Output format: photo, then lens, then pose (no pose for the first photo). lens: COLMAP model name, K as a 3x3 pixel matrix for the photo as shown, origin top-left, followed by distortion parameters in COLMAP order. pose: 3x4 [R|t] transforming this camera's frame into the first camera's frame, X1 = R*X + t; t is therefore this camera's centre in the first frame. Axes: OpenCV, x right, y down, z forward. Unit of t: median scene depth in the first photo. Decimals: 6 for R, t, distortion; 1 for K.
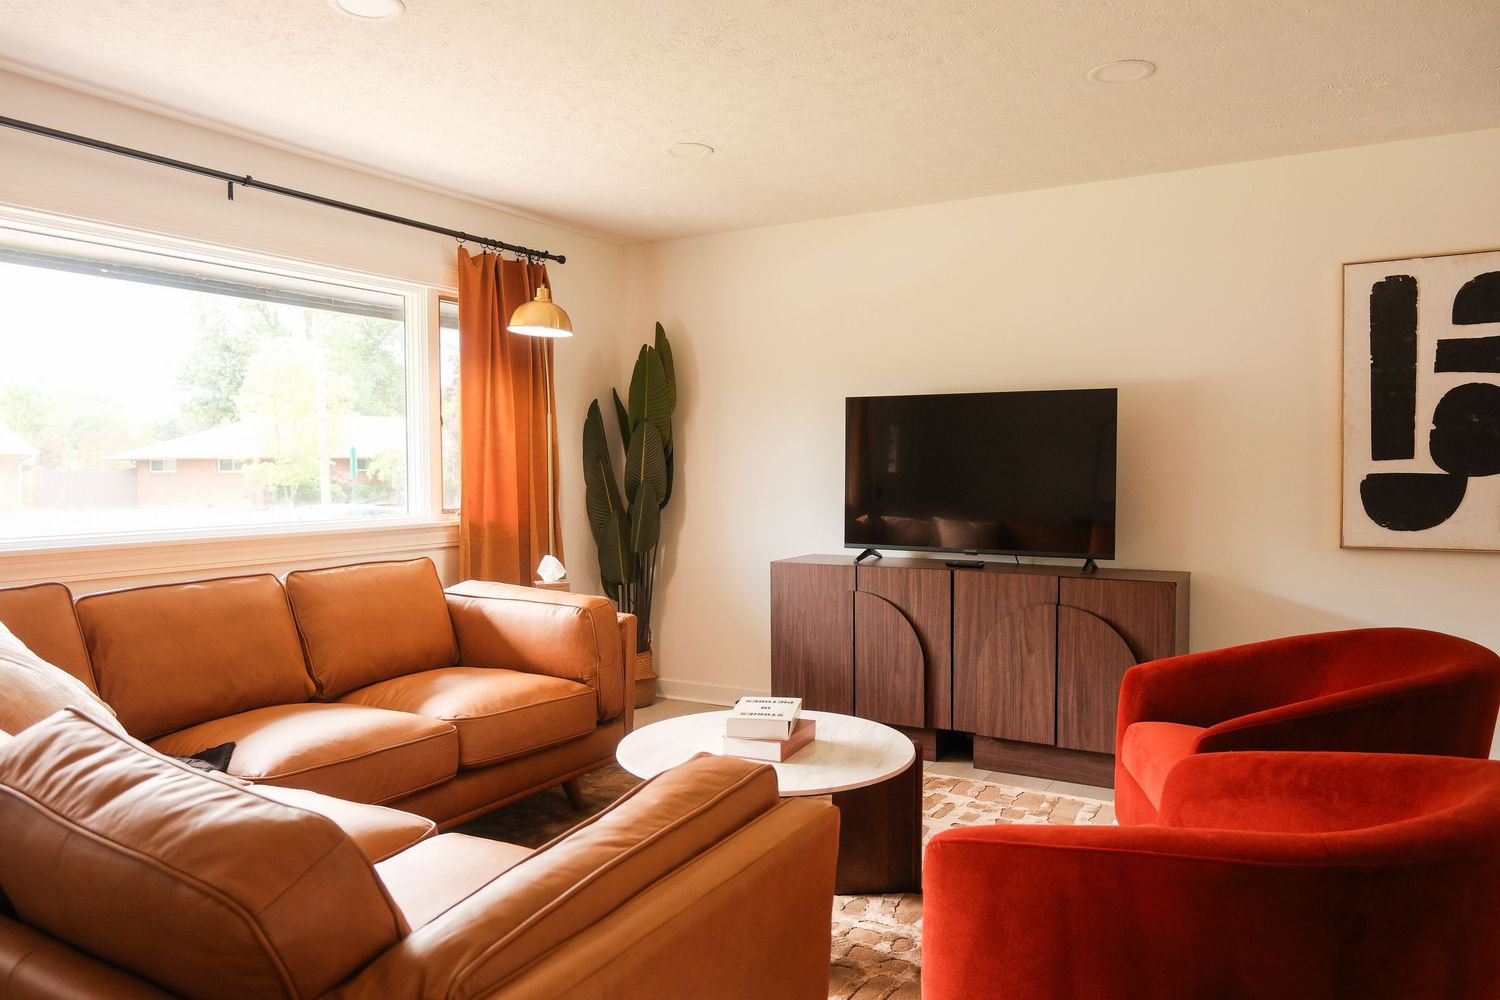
lens RADIAL K [[1028.8, 0, 749.5], [0, 1028.8, 495.4], [0, 0, 1]] dist [-0.008536, -0.001789]
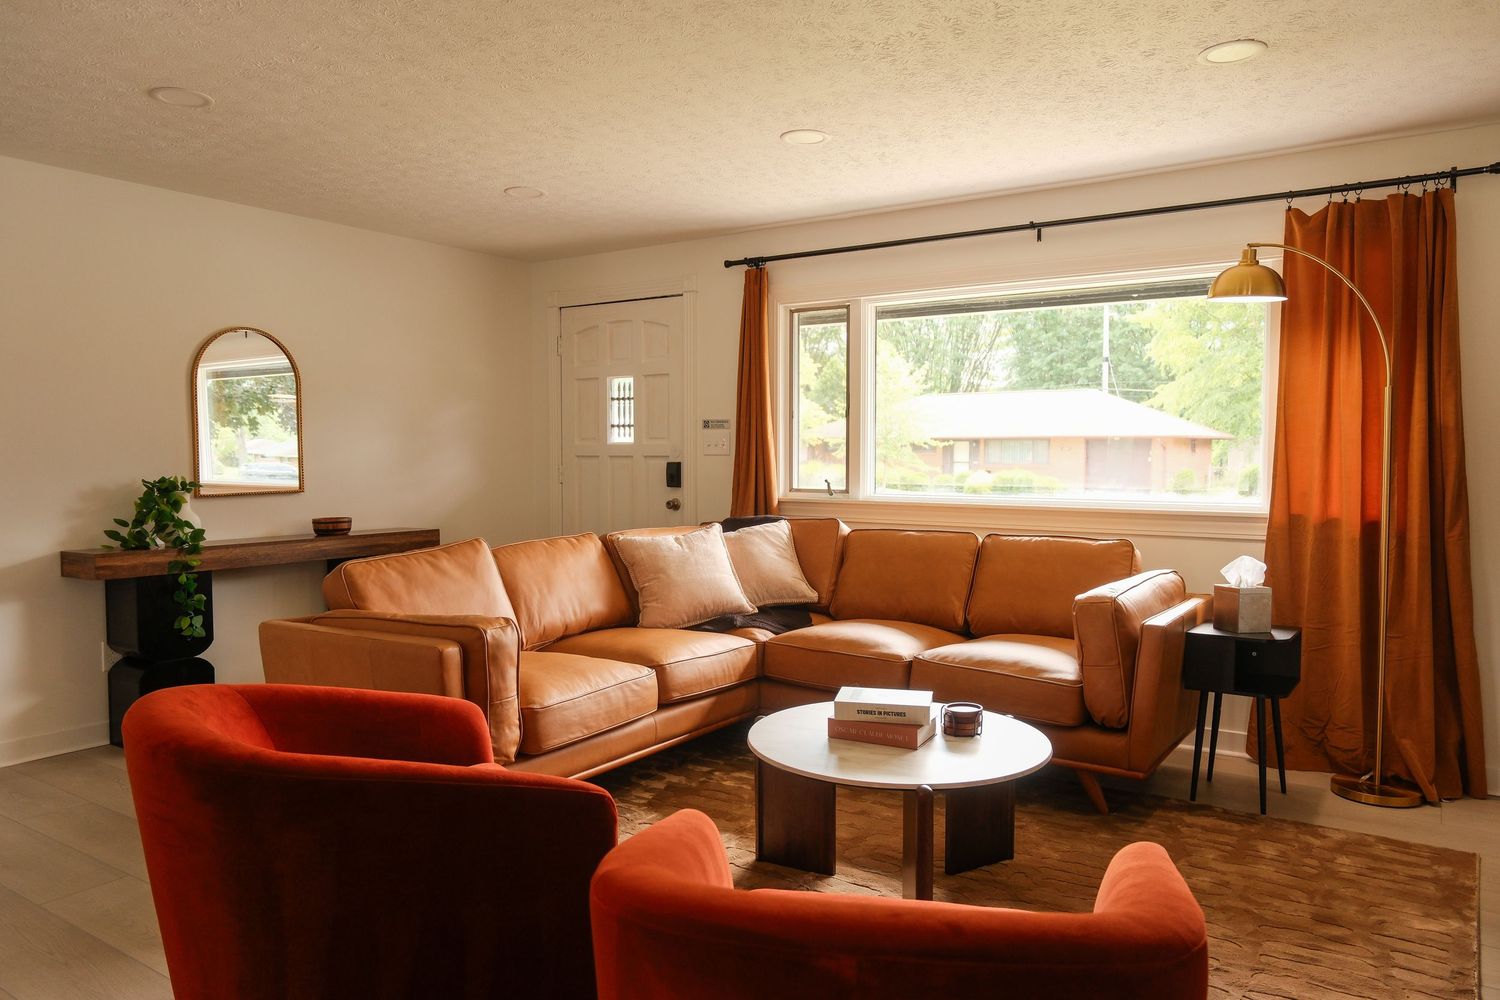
lens RADIAL K [[1056.7, 0, 748.2], [0, 1056.7, 502.9], [0, 0, 1]] dist [0.009762, -0.006204]
pose [[-0.083985, 0.055843, -0.994901, 0.676199], [-0.036254, 0.997596, 0.059054, -0.024377], [0.995807, 0.041029, -0.081759, 0.613180]]
